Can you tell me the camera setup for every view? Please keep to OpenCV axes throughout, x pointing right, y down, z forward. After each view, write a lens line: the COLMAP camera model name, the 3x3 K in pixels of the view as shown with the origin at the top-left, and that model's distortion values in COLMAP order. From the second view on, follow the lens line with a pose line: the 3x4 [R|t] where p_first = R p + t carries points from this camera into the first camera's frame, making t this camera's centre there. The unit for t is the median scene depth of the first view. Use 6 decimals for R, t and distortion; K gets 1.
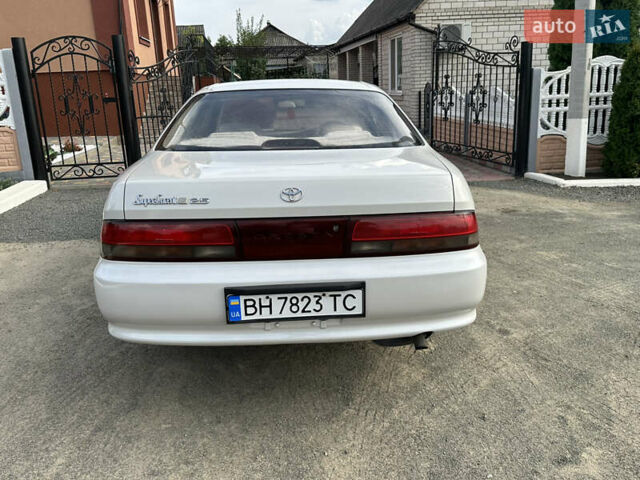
lens RADIAL K [[563.8, 0, 320.0], [0, 563.8, 240.0], [0, 0, 1]] dist [0.124940, -0.216973]
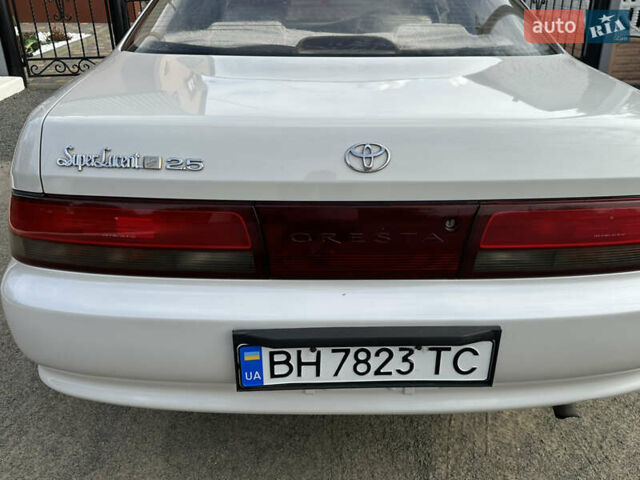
lens RADIAL K [[563.8, 0, 320.0], [0, 563.8, 240.0], [0, 0, 1]] dist [0.124940, -0.216973]
pose [[0.999334, 0.033509, -0.014451, -0.081199], [-0.030521, 0.984564, 0.172343, -0.091511], [0.020003, -0.171787, 0.984931, 0.484913]]
